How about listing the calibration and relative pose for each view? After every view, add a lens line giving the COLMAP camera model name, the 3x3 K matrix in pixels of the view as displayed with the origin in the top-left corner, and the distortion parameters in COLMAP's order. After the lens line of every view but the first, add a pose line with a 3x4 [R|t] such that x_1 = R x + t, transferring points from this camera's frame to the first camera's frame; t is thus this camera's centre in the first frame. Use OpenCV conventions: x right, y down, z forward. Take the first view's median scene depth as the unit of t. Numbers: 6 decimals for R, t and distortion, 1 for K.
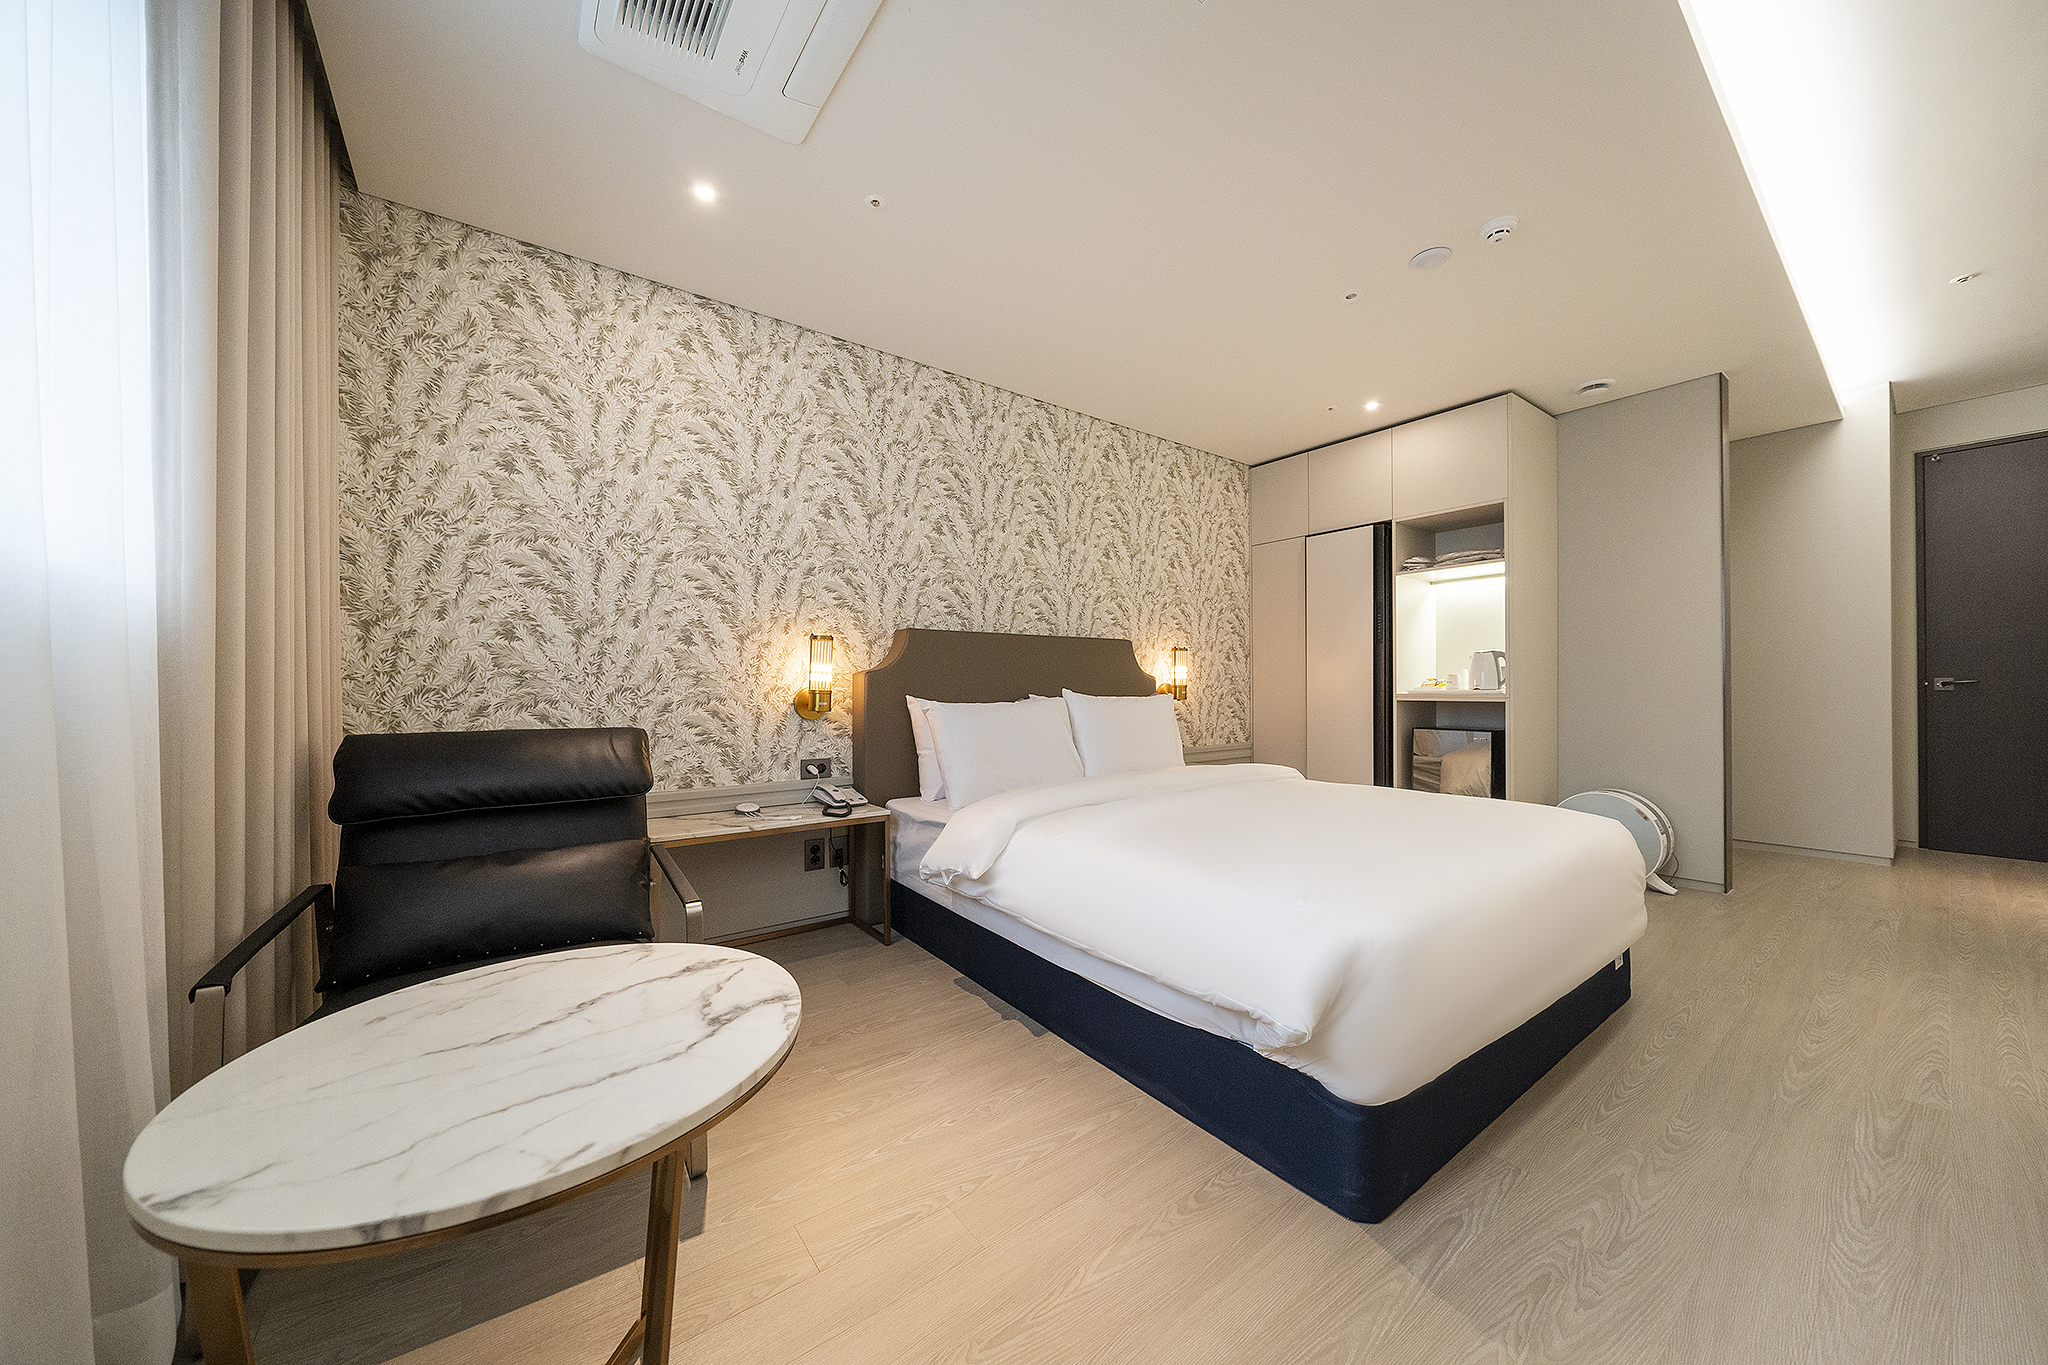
lens RADIAL K [[698.9, 0, 1021.8], [0, 698.9, 682.0], [0, 0, 1]] dist [-0.001300, -0.000004]
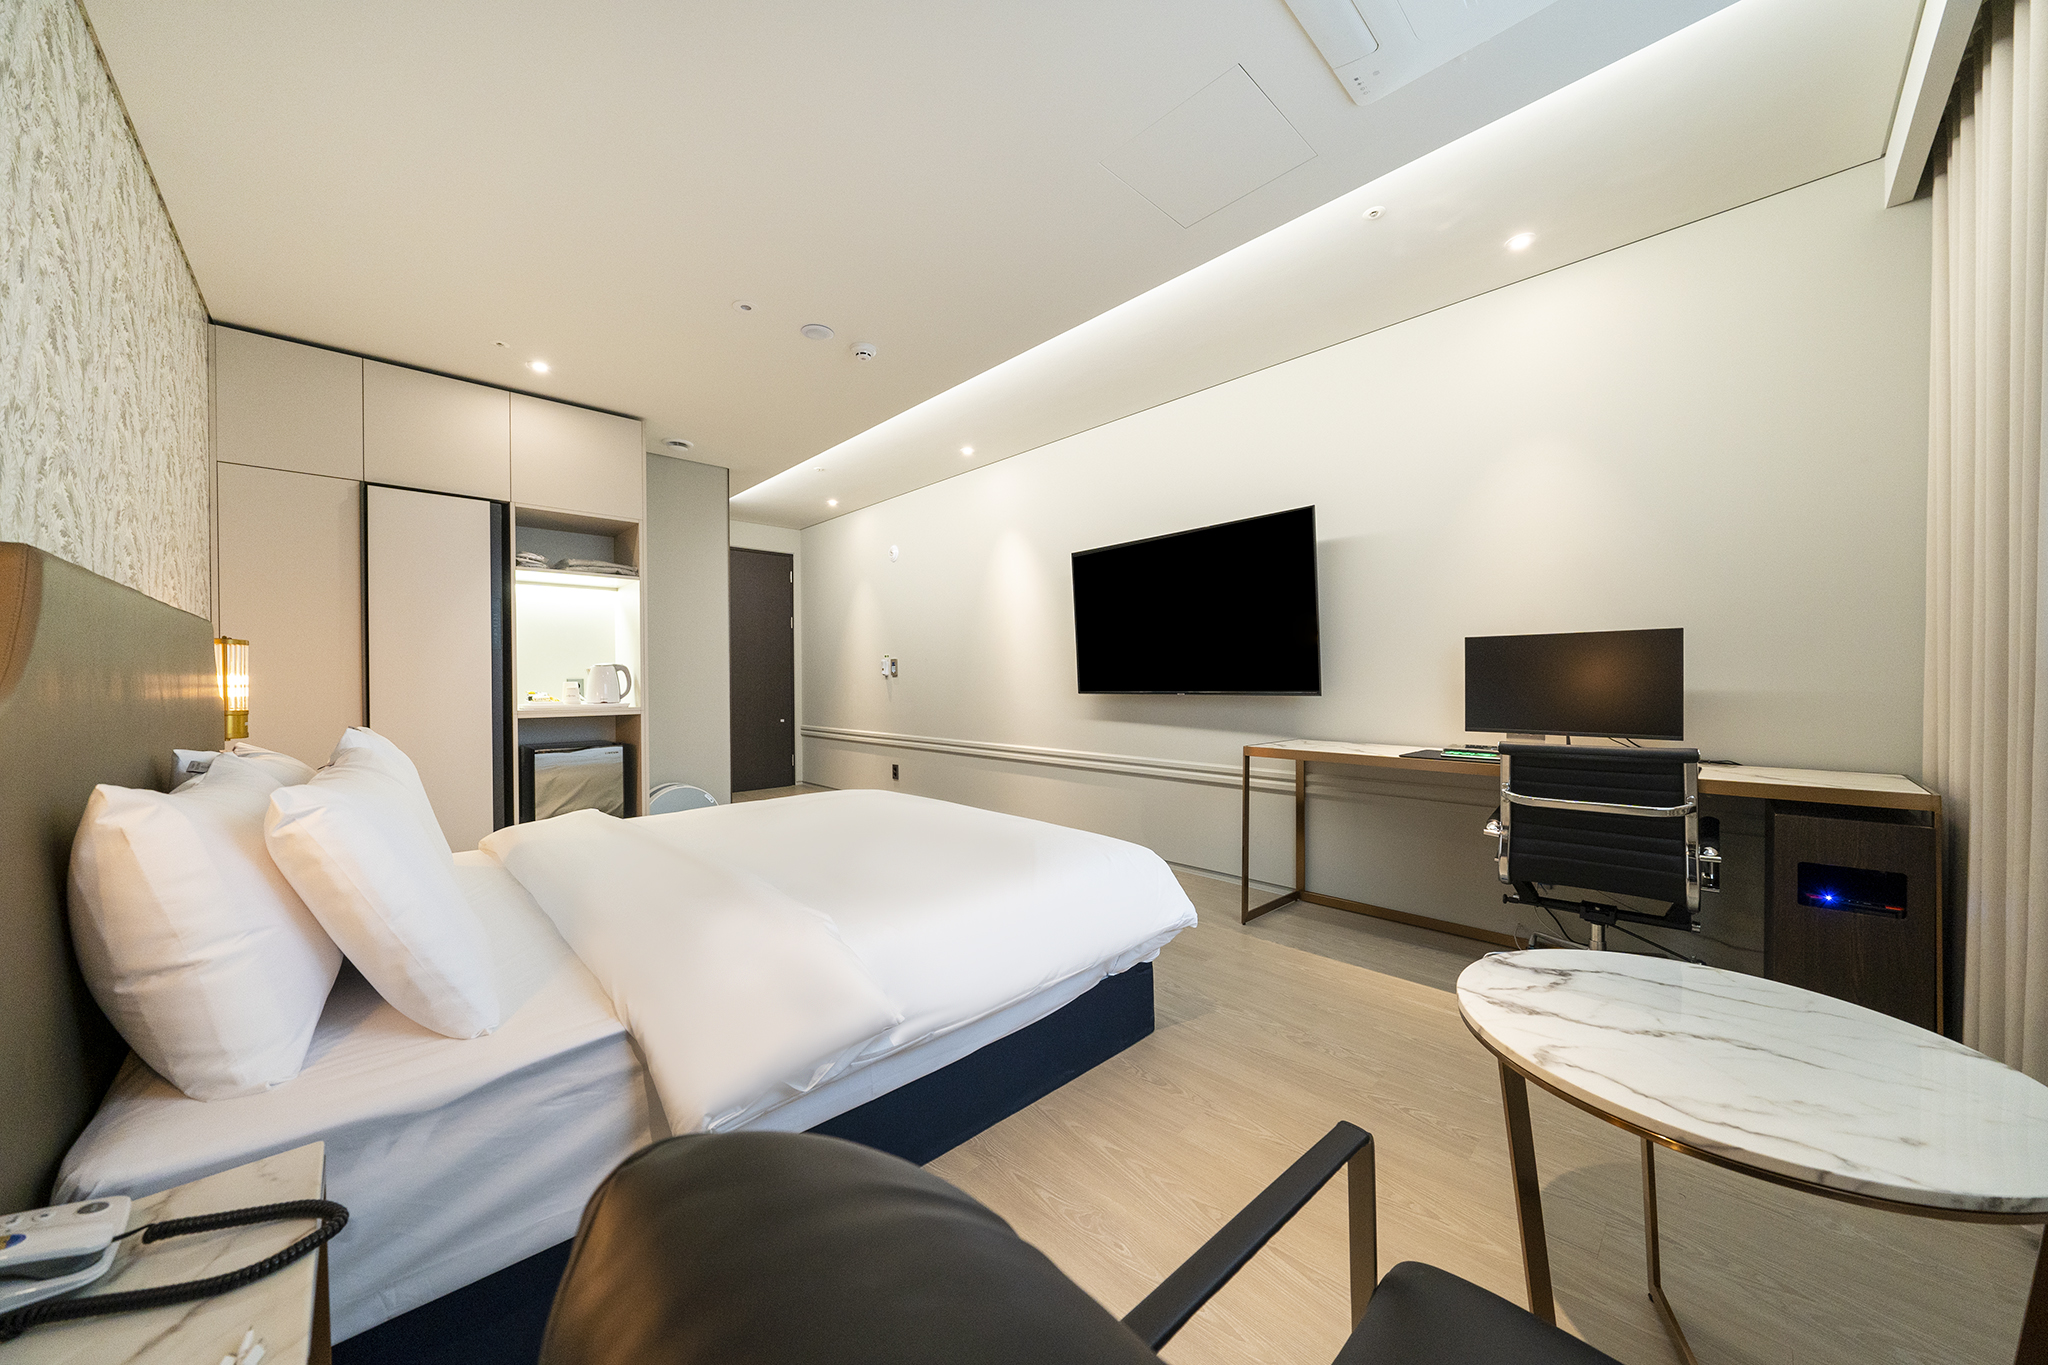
lens RADIAL K [[698.9, 0, 1021.8], [0, 698.9, 682.0], [0, 0, 1]] dist [-0.001300, -0.000004]
pose [[-0.119992, 0.000791, 0.992775, -0.415265], [-0.001349, 0.999999, -0.000960, -0.019613], [-0.992774, -0.001455, -0.119991, 0.552973]]
